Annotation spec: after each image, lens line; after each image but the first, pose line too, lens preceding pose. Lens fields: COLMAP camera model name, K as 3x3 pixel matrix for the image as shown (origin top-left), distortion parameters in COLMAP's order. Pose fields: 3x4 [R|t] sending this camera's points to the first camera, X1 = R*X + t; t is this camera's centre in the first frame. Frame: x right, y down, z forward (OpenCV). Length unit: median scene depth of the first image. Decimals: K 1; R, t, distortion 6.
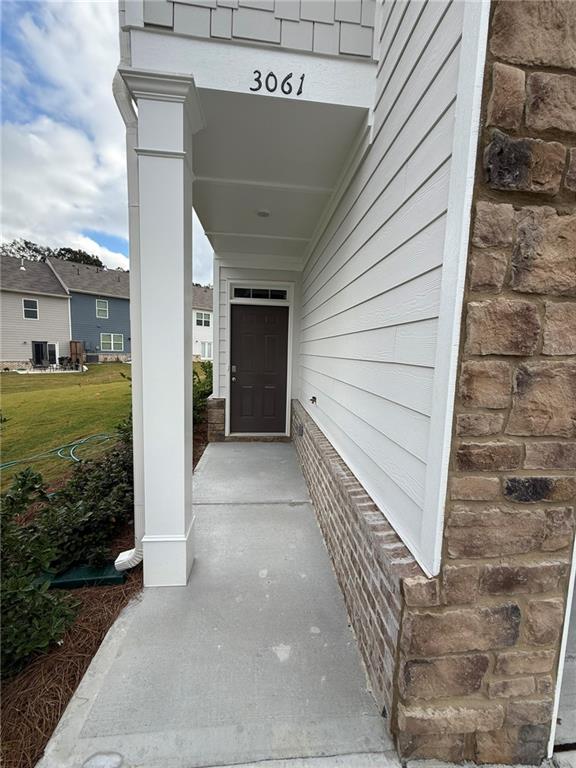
lens RADIAL K [[309.0, 0, 285.7], [0, 309.0, 380.9], [0, 0, 1]] dist [0.006253, -0.000150]
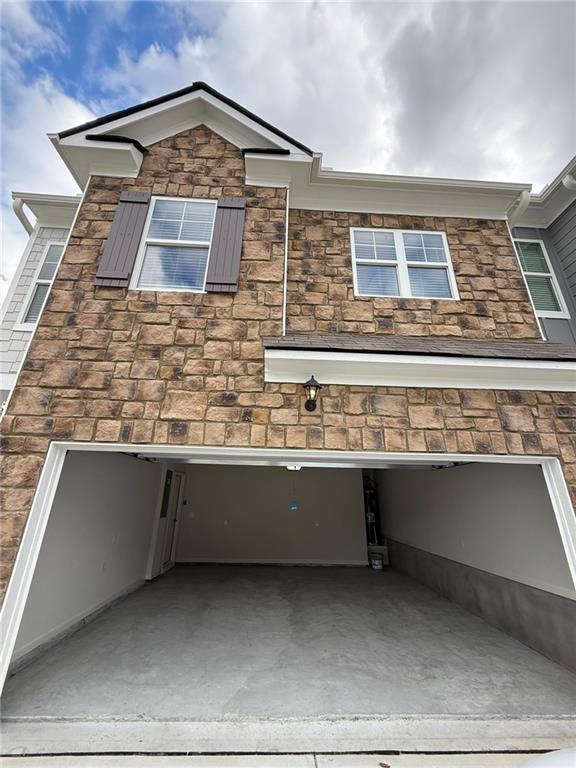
lens RADIAL K [[309.0, 0, 289.4], [0, 309.0, 383.9], [0, 0, 1]] dist [0.006253, -0.000150]
pose [[0.999608, -0.019479, -0.020094, 0.129570], [0.008305, 0.892135, -0.451692, 0.006720], [0.026725, 0.451348, 0.891948, -0.068877]]
